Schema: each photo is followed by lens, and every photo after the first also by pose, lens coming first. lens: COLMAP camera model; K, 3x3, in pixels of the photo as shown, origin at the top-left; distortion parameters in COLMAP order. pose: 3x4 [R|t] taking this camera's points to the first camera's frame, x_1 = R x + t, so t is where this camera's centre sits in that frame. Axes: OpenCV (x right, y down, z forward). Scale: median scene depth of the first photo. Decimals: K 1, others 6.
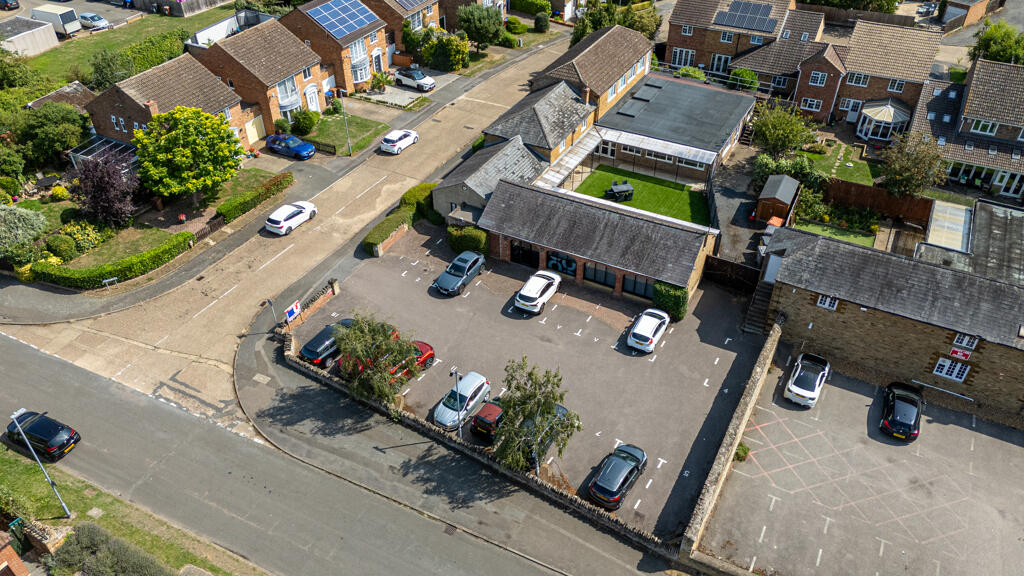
lens RADIAL K [[754.7, 0, 512.0], [0, 754.7, 288.0], [0, 0, 1]] dist [0.085825, -0.087666]
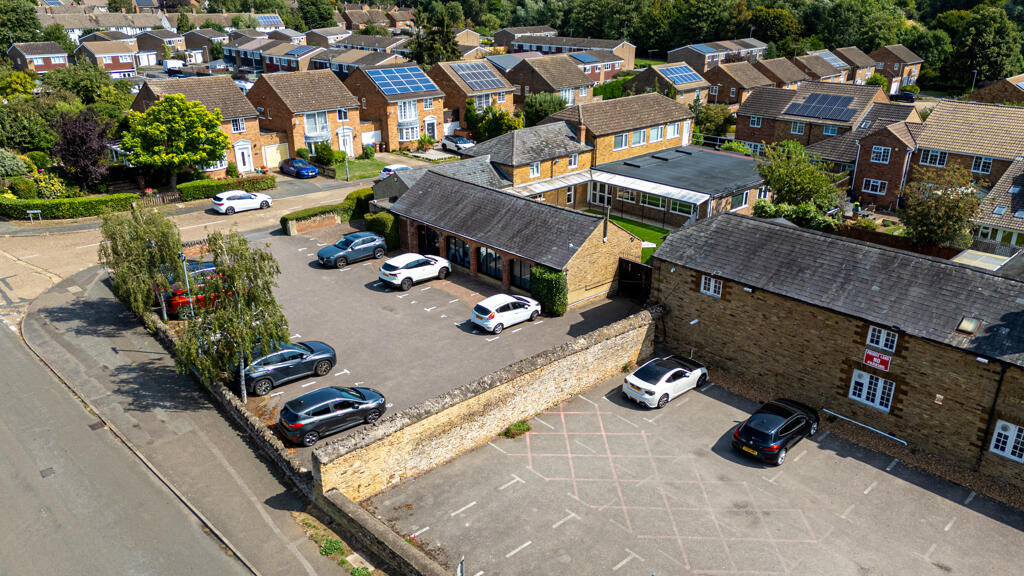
lens RADIAL K [[754.7, 0, 512.0], [0, 754.7, 288.0], [0, 0, 1]] dist [0.085825, -0.087666]
pose [[0.947543, 0.121239, -0.295743, 0.386195], [-0.199475, 0.947270, -0.250776, 0.210801], [0.249745, 0.296614, 0.921763, 0.234183]]
